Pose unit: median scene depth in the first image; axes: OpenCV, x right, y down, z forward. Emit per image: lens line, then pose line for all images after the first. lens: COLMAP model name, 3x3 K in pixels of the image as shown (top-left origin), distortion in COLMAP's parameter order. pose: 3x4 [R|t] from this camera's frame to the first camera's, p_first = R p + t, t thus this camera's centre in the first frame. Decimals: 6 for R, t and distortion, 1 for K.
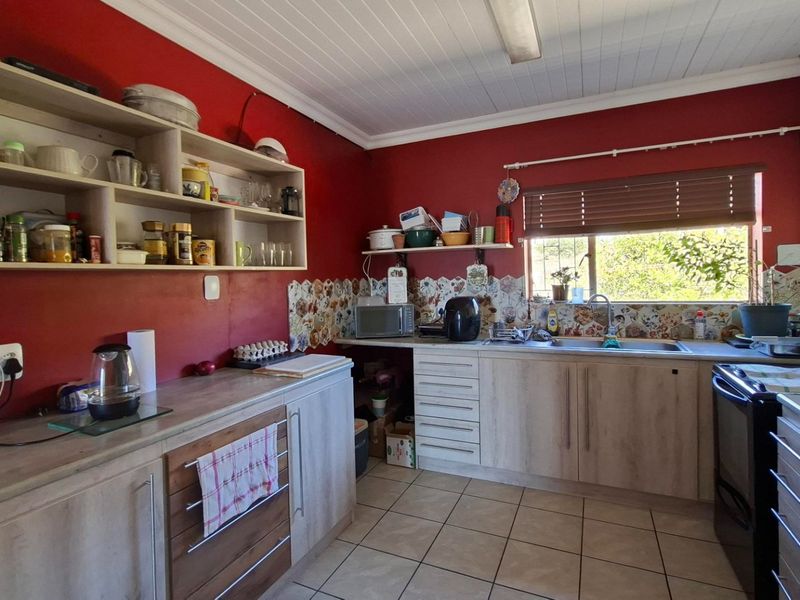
lens RADIAL K [[420.9, 0, 399.3], [0, 420.9, 295.4], [0, 0, 1]] dist [-0.011400, 0.001899]
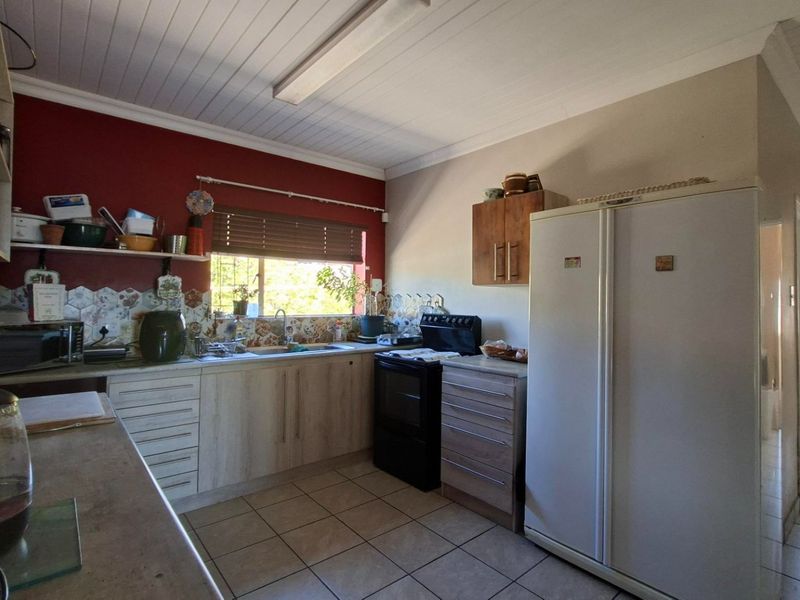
lens RADIAL K [[420.9, 0, 400.6], [0, 420.9, 297.0], [0, 0, 1]] dist [-0.011400, 0.001899]
pose [[0.424168, 0.031234, 0.905044, -0.438871], [0.008054, 0.999235, -0.038260, 0.011077], [-0.905547, 0.023518, 0.423593, 0.182706]]
